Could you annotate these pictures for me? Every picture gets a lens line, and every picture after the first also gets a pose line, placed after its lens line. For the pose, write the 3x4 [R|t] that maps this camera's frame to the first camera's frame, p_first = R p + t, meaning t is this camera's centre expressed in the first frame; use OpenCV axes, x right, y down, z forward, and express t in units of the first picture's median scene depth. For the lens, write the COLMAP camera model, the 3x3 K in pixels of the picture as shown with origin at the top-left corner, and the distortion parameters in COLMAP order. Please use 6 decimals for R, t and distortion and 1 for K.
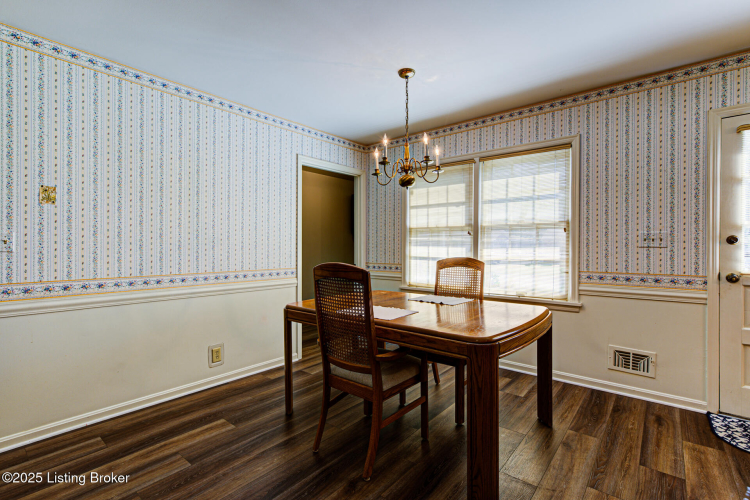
lens RADIAL K [[350.7, 0, 378.2], [0, 350.7, 250.5], [0, 0, 1]] dist [0.019877, 0.000787]
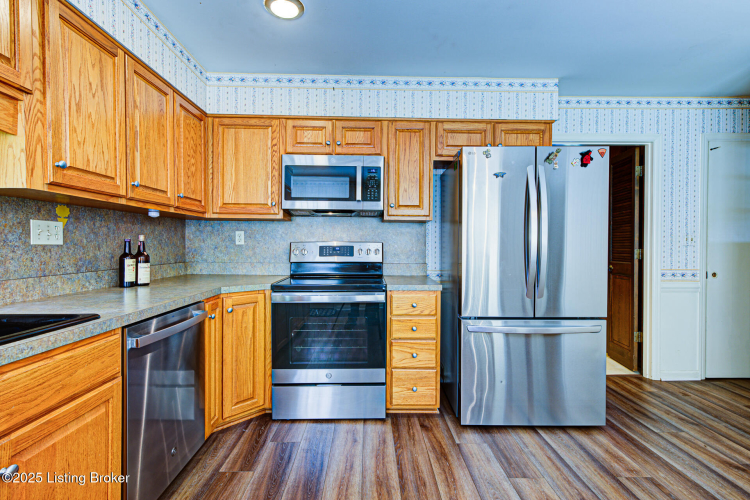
lens RADIAL K [[350.7, 0, 378.6], [0, 350.7, 246.4], [0, 0, 1]] dist [0.019877, 0.000787]
pose [[0.677324, 0.002521, -0.735681, -0.281281], [-0.005906, 0.999981, -0.002011, 0.002449], [0.735661, 0.005707, 0.677325, -0.331461]]
